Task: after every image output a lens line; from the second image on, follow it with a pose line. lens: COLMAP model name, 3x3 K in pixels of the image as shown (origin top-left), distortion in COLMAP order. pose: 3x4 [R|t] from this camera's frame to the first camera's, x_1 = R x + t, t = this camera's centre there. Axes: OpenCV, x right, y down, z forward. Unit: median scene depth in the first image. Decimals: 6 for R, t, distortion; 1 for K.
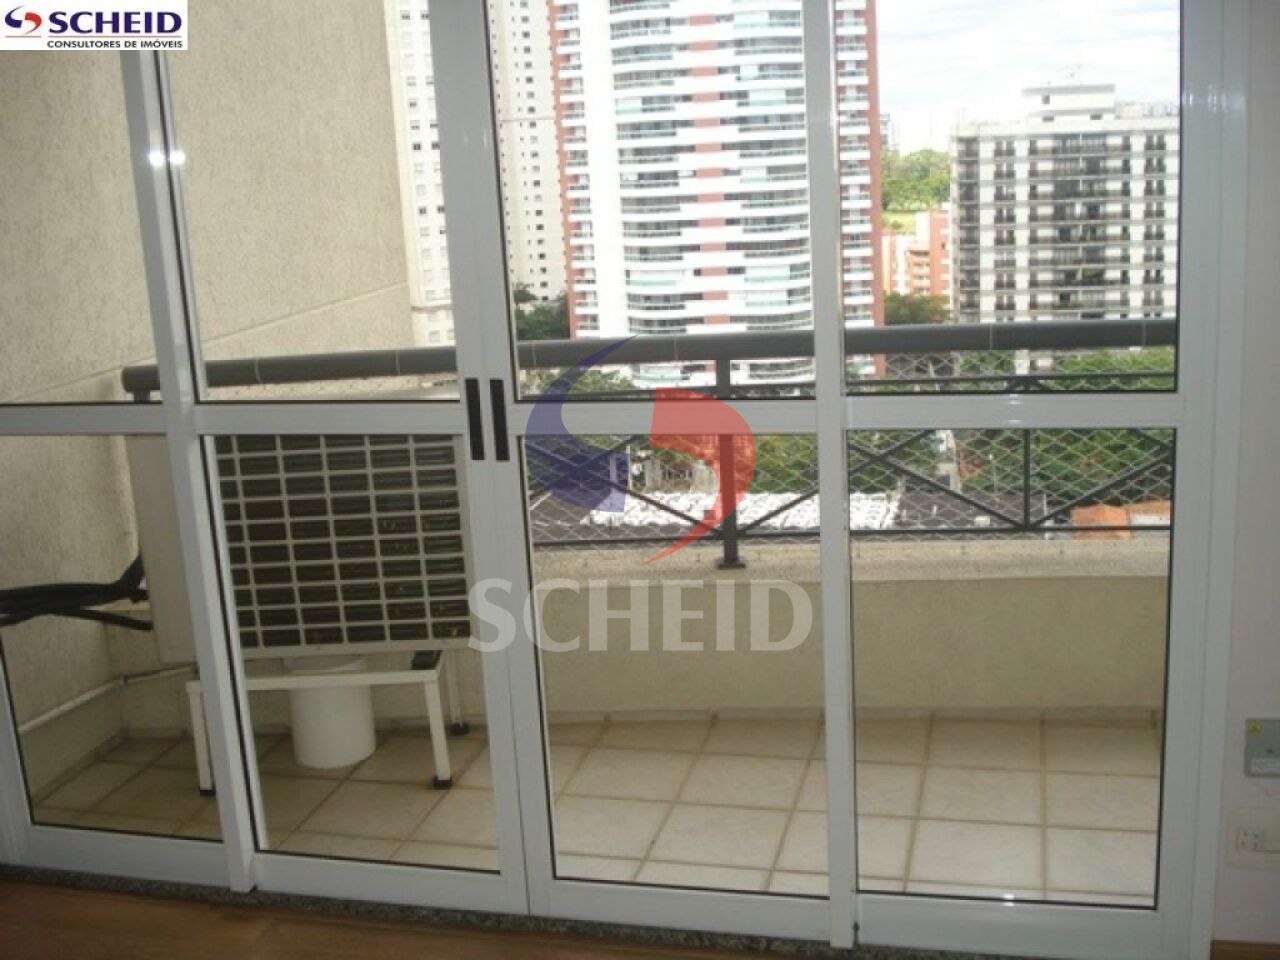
lens RADIAL K [[1488.8, 0, 643.5], [0, 1488.8, 486.1], [0, 0, 1]] dist [-0.106267, 0.000000]
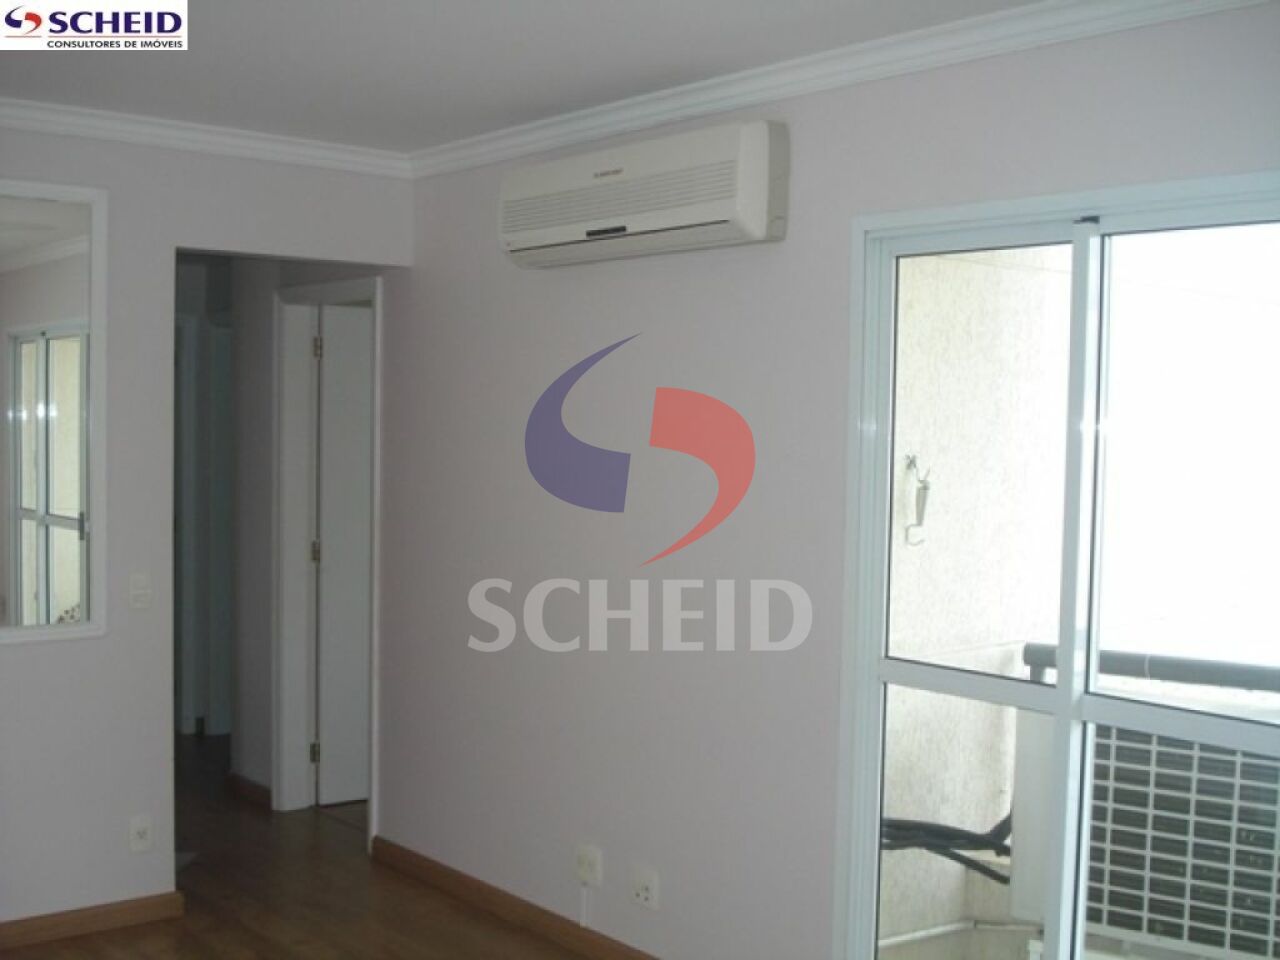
lens RADIAL K [[1488.8, 0, 647.4], [0, 1488.8, 480.3], [0, 0, 1]] dist [-0.106267, 0.000000]
pose [[0.820117, 0.102876, -0.562871, 0.028409], [-0.203160, 0.971965, -0.118363, -0.010364], [0.534914, 0.211424, 0.818026, -0.098857]]
